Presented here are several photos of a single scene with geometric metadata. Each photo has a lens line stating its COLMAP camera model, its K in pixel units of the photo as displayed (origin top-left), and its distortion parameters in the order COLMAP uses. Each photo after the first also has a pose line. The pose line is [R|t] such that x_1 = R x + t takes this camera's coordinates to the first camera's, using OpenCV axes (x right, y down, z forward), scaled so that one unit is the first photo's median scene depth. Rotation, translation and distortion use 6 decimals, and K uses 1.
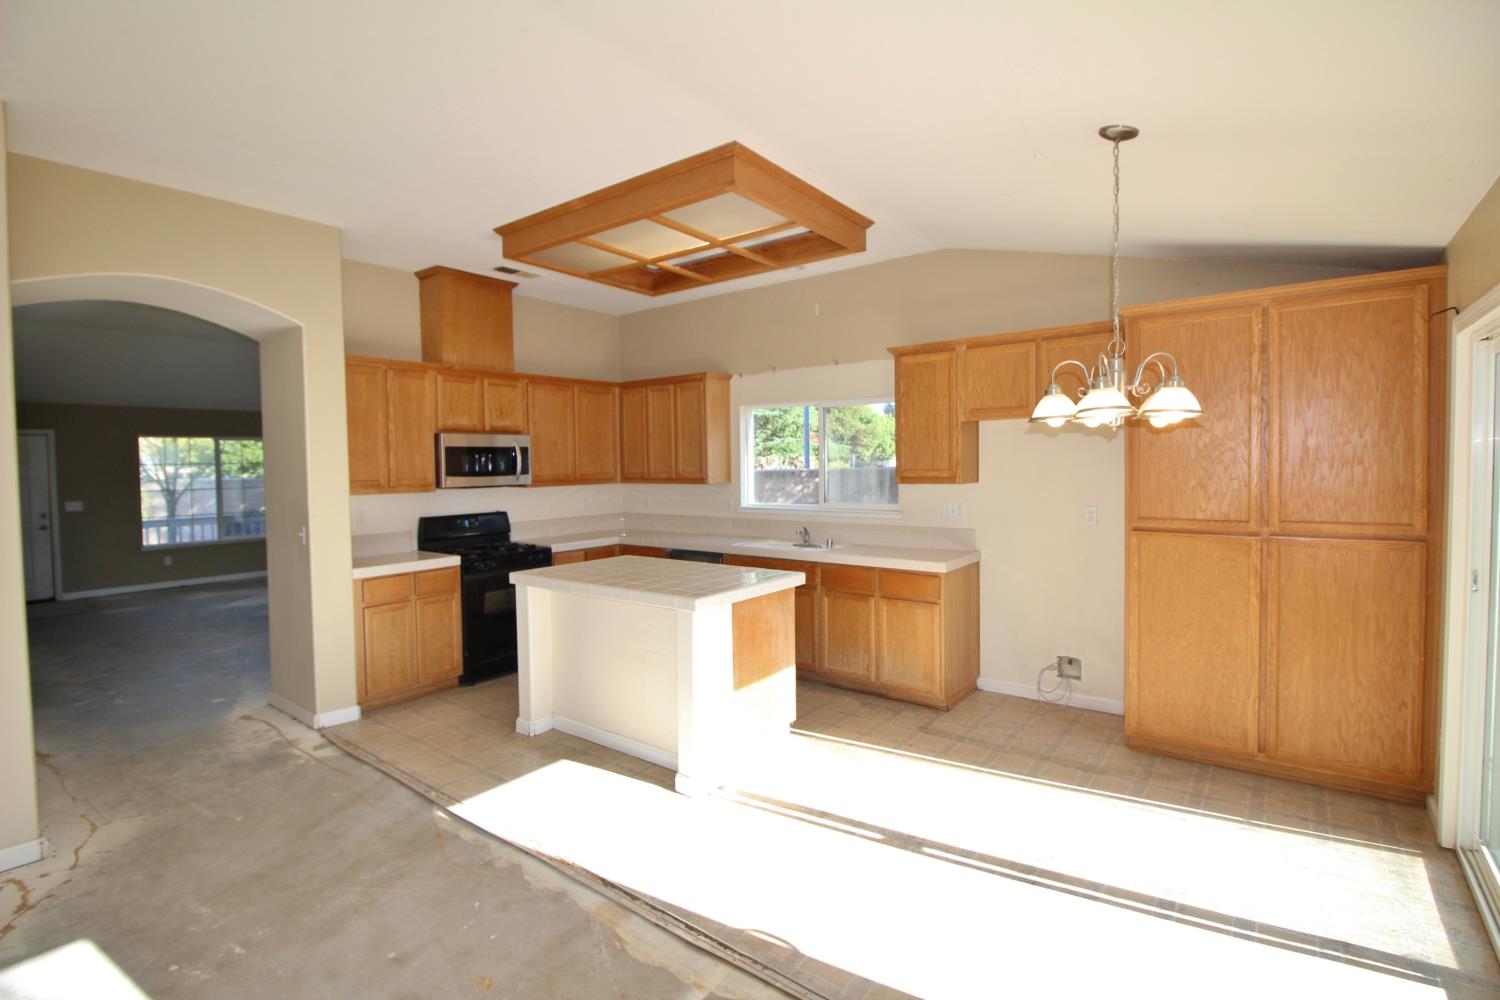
lens RADIAL K [[696.5, 0, 748.3], [0, 696.5, 487.9], [0, 0, 1]] dist [0.000453, -0.013670]
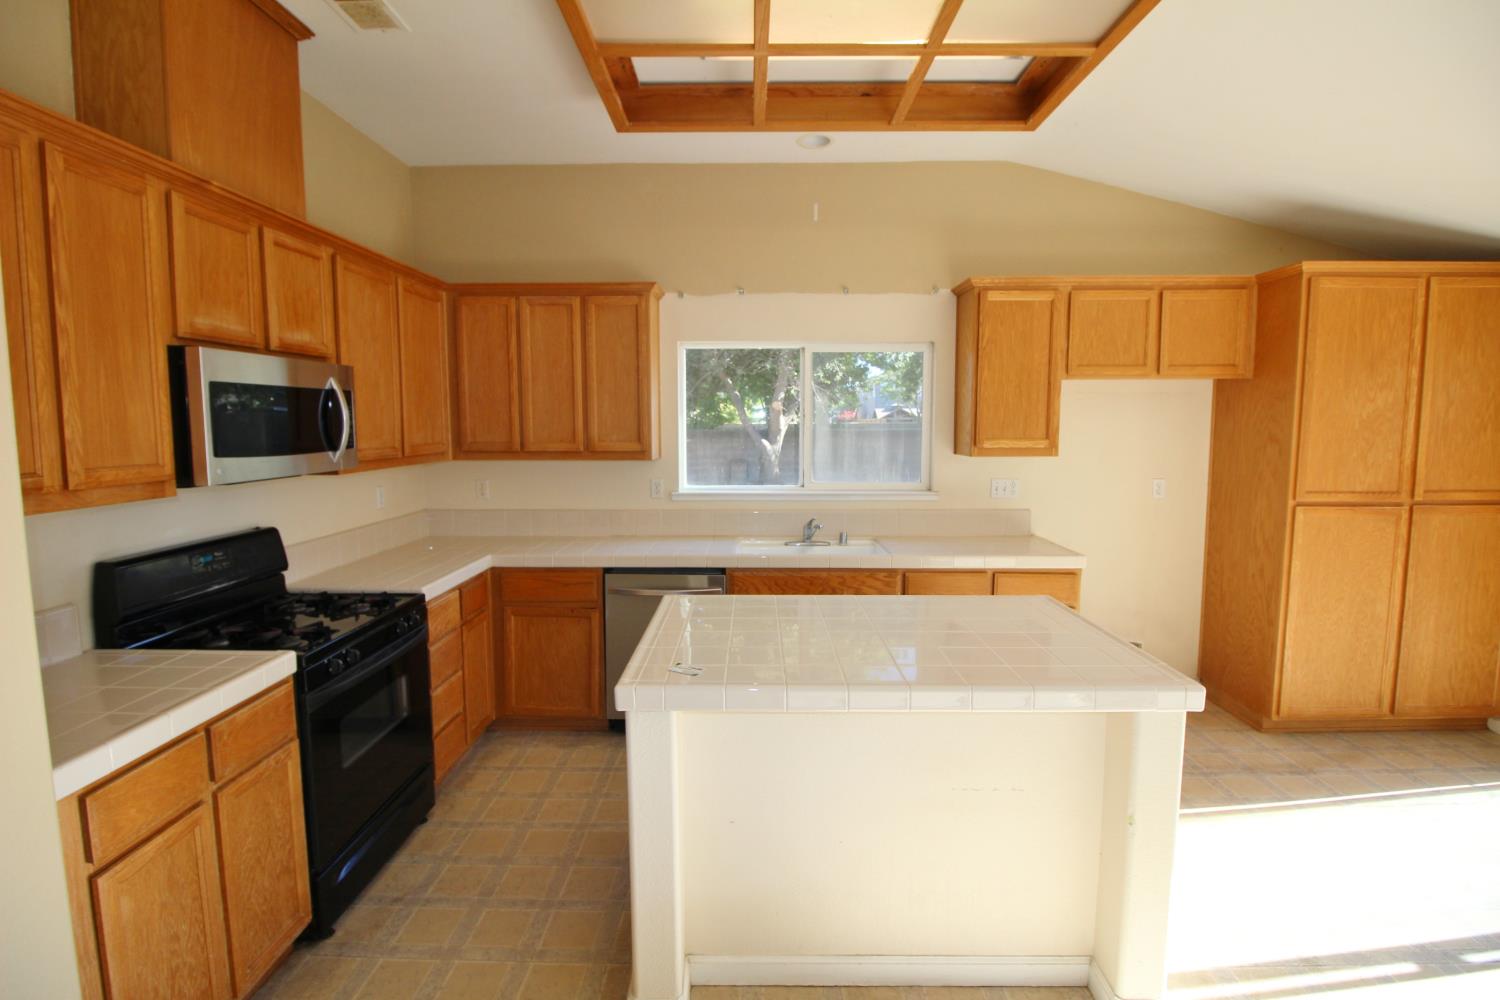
lens RADIAL K [[696.5, 0, 748.3], [0, 696.5, 487.9], [0, 0, 1]] dist [0.000453, -0.013670]
pose [[0.804710, -0.044150, 0.592024, -0.514352], [0.012098, 0.998243, 0.058000, -0.022241], [-0.593545, -0.039511, 0.803830, 0.603876]]
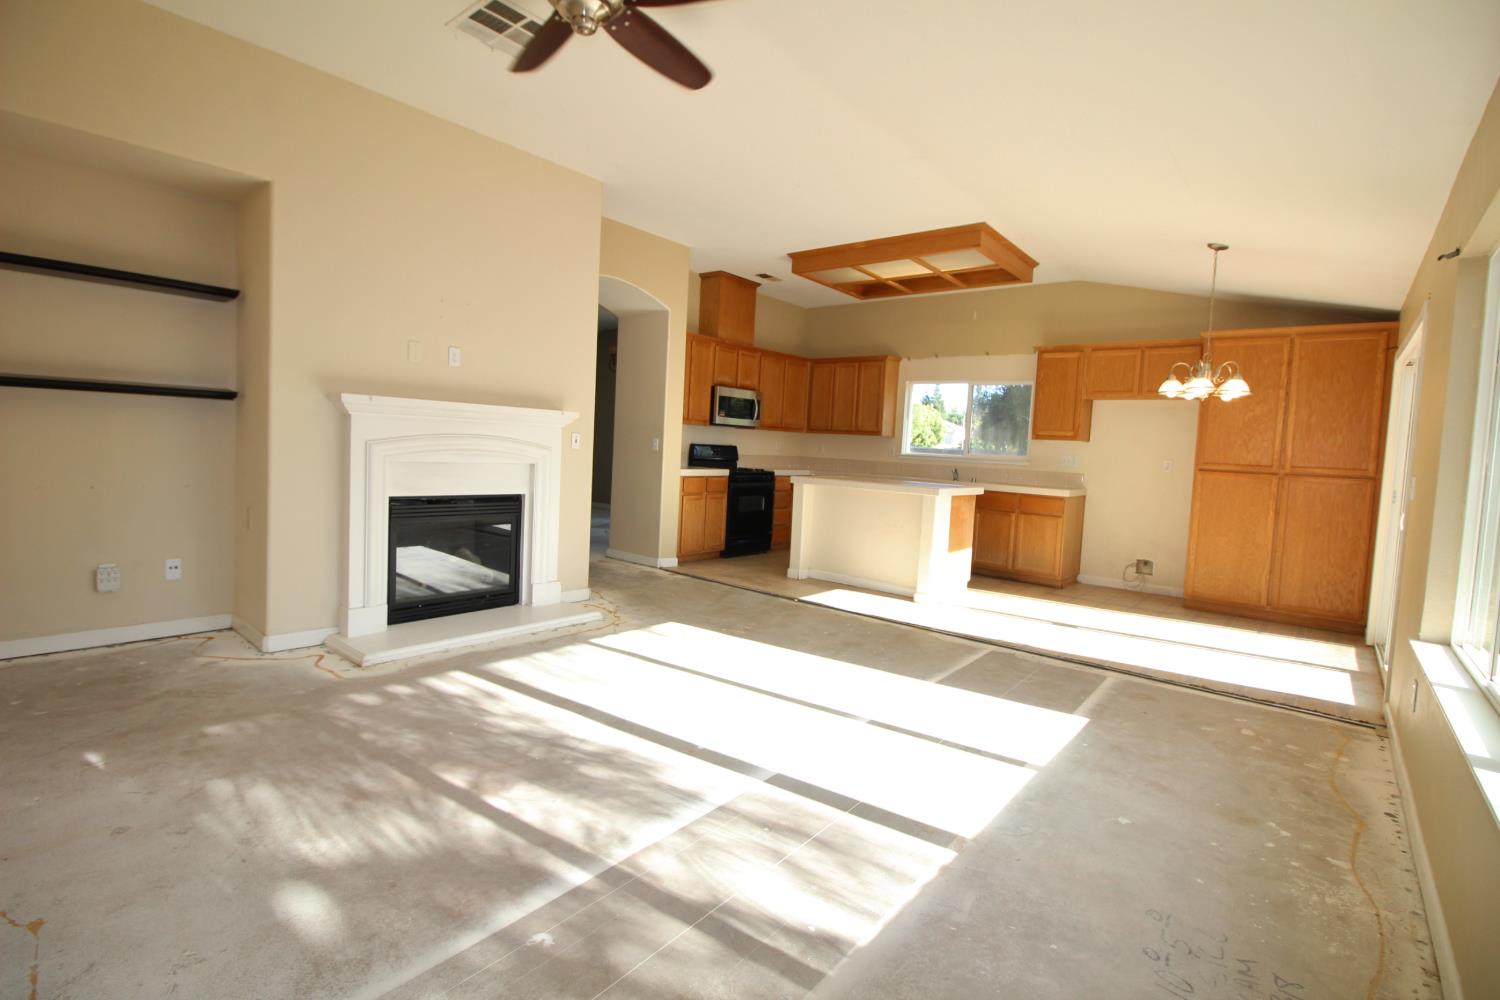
lens RADIAL K [[696.5, 0, 748.3], [0, 696.5, 487.9], [0, 0, 1]] dist [0.000453, -0.013670]
pose [[0.997090, 0.067417, -0.035583, -0.374583], [-0.066492, 0.997433, 0.026587, 0.111246], [0.037284, -0.024143, 0.999013, -0.567317]]
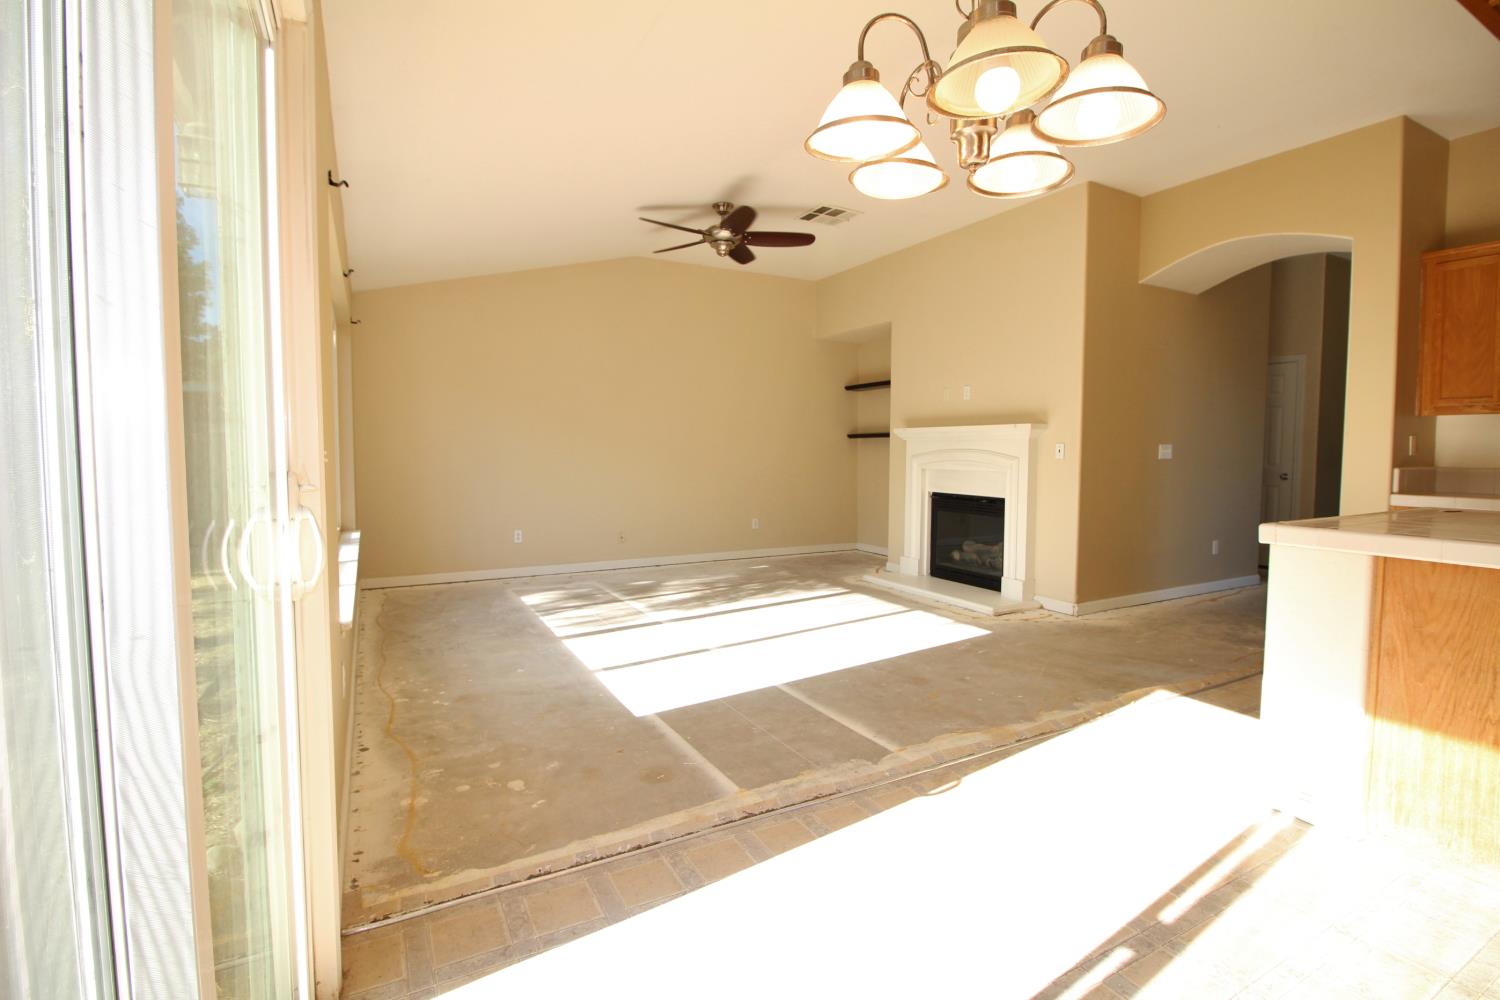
lens RADIAL K [[696.5, 0, 748.3], [0, 696.5, 487.9], [0, 0, 1]] dist [0.000453, -0.013670]
pose [[-0.404015, 0.065108, -0.912432, 0.613305], [-0.030644, 0.995941, 0.084636, 0.059950], [0.914239, 0.062154, -0.400379, 0.618199]]
